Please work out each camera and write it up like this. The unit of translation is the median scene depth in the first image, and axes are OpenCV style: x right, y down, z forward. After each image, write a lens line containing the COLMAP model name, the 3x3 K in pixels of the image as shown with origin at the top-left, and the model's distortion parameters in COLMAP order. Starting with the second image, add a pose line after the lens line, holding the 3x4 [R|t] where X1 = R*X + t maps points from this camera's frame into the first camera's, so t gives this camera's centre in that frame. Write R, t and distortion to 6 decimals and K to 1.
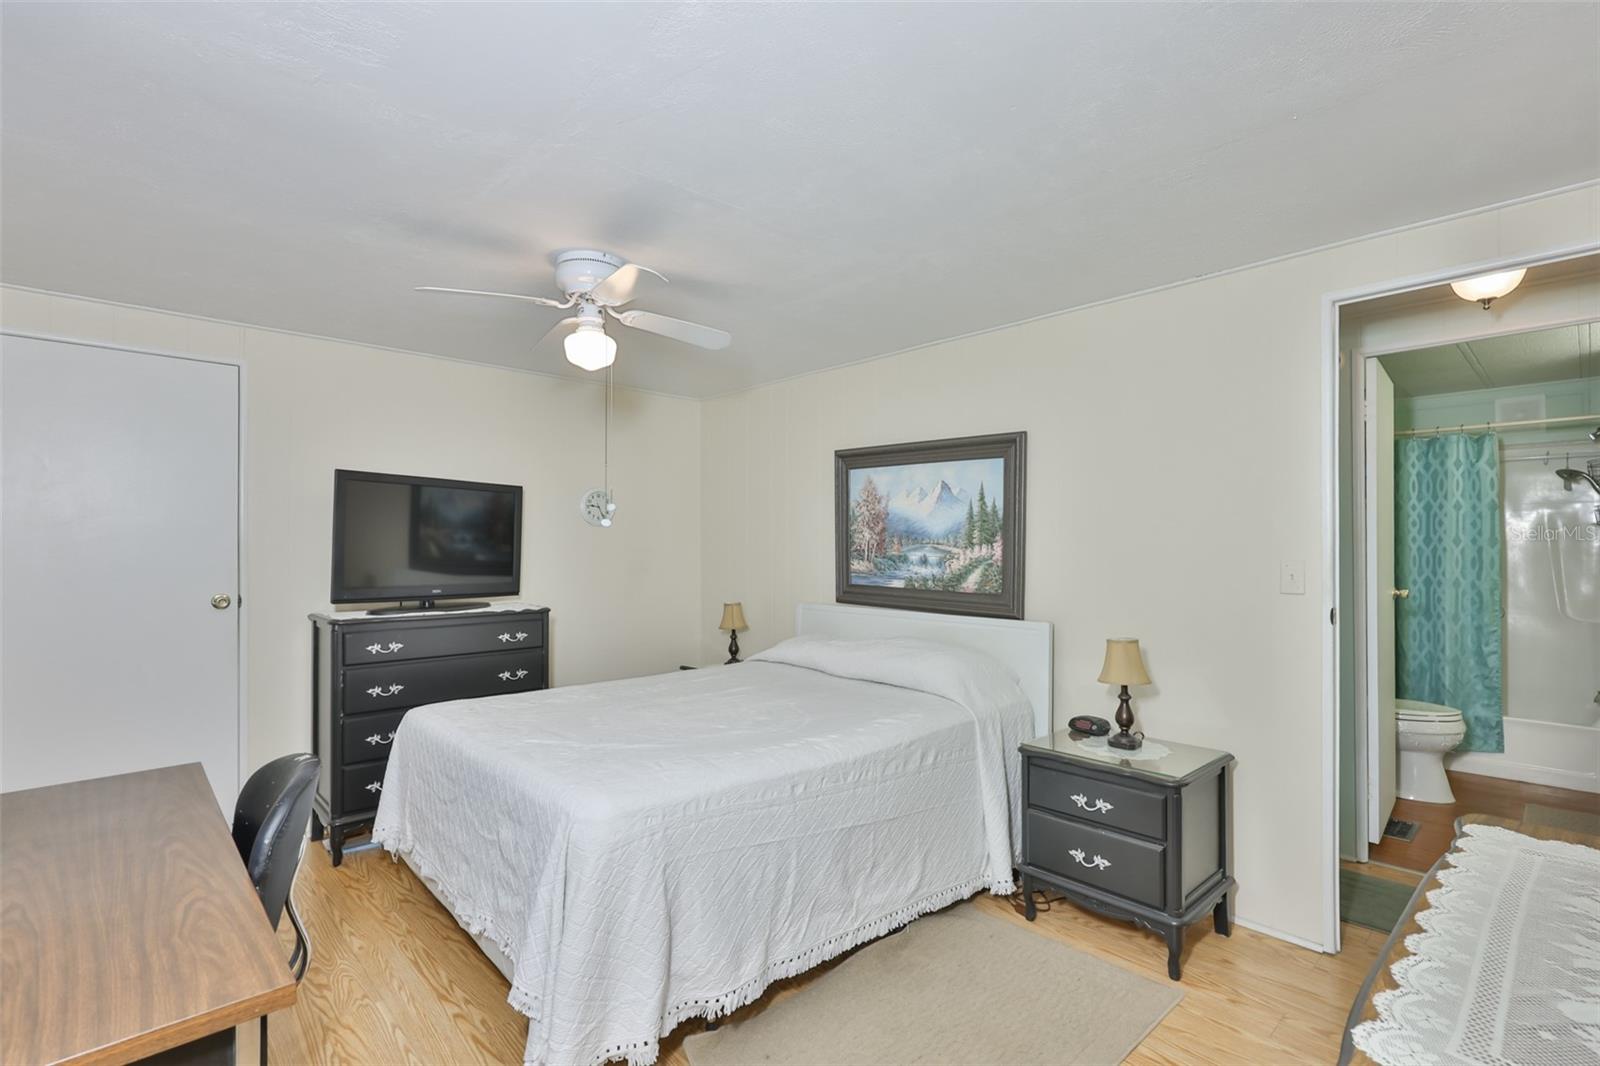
lens RADIAL K [[736.8, 0, 789.8], [0, 736.8, 548.8], [0, 0, 1]] dist [0.002596, 0.000328]
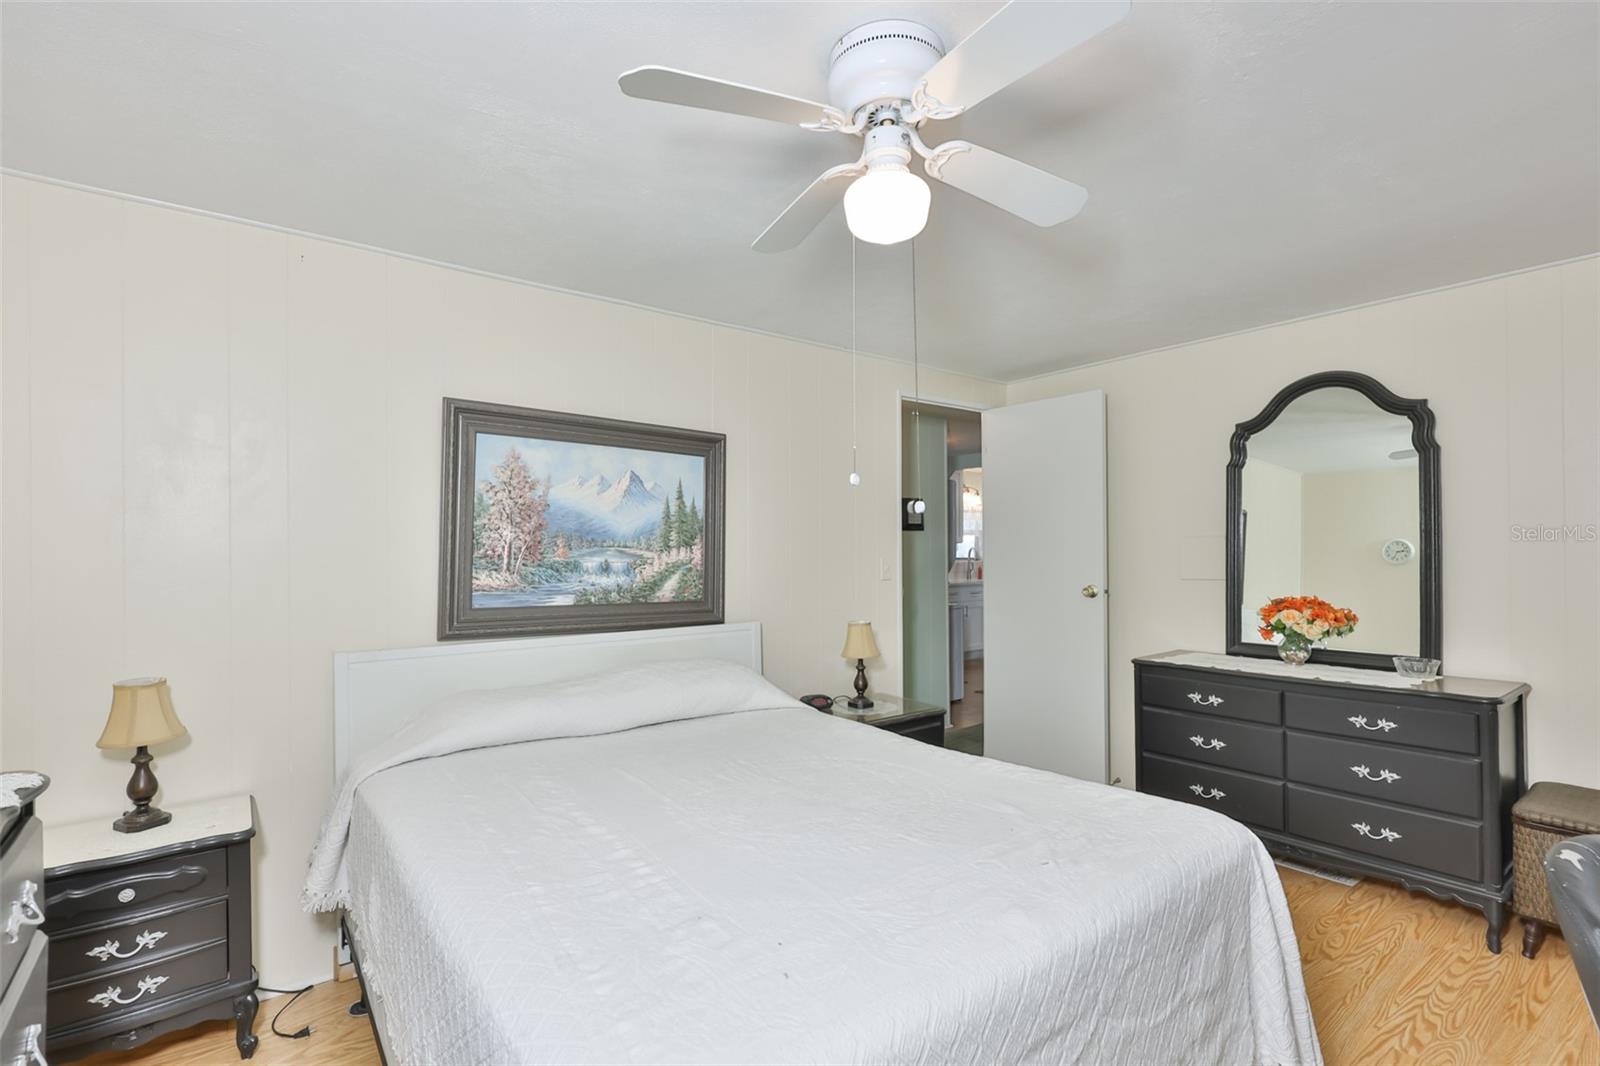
lens RADIAL K [[736.8, 0, 805.0], [0, 736.8, 546.5], [0, 0, 1]] dist [0.002596, 0.000328]
pose [[0.095676, 0.006907, 0.995389, -0.619206], [0.011641, 0.999900, -0.008058, 0.001902], [-0.995344, 0.012358, 0.095586, 0.742576]]
